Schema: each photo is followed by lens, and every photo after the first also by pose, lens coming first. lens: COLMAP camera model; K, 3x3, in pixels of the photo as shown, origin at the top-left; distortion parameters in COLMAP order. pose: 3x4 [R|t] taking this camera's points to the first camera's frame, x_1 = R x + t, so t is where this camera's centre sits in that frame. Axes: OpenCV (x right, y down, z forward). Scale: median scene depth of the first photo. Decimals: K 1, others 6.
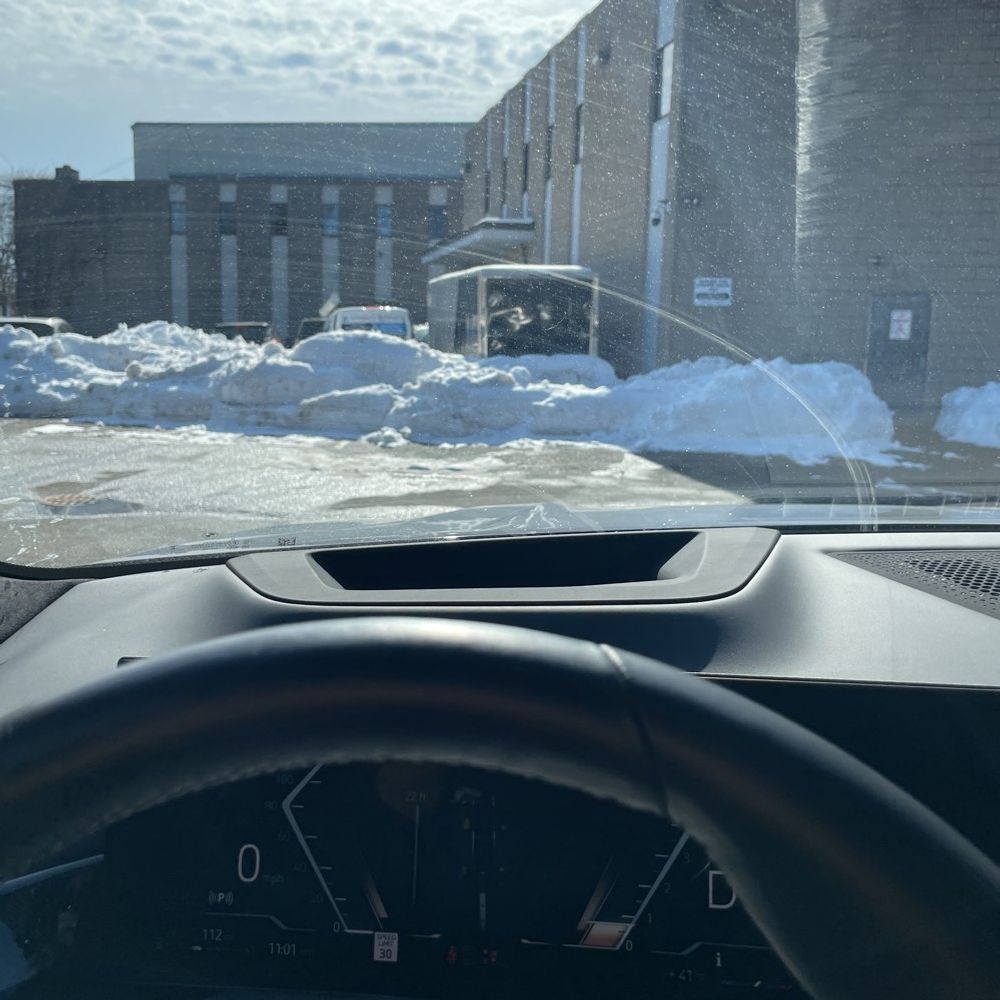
lens RADIAL K [[1008.1, 0, 497.1], [0, 1008.1, 505.7], [0, 0, 1]] dist [0.045557, 0.000000]
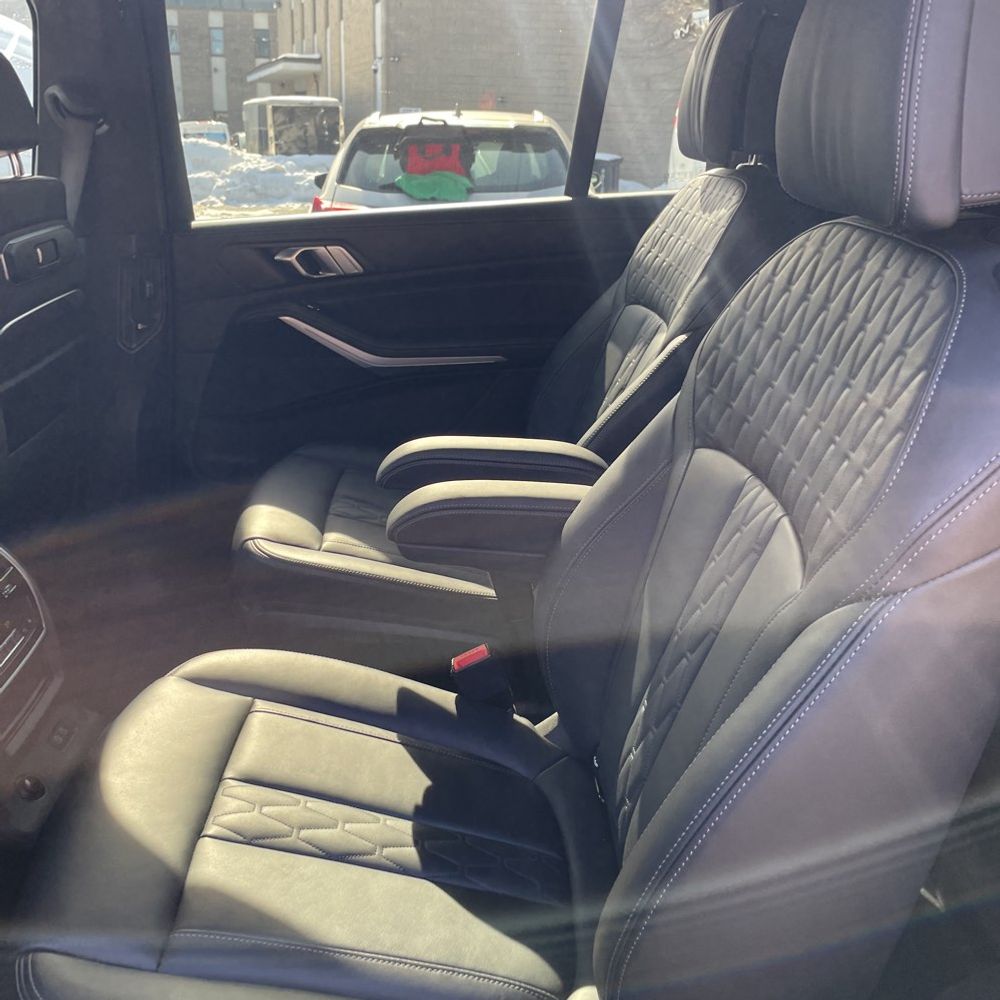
lens RADIAL K [[1008.1, 0, 494.4], [0, 1008.1, 490.1], [0, 0, 1]] dist [0.045557, 0.000000]
pose [[0.992806, -0.034089, 0.114780, 0.144041], [0.014667, 0.986021, 0.165976, 0.126816], [-0.118833, -0.163099, 0.979427, -0.795179]]
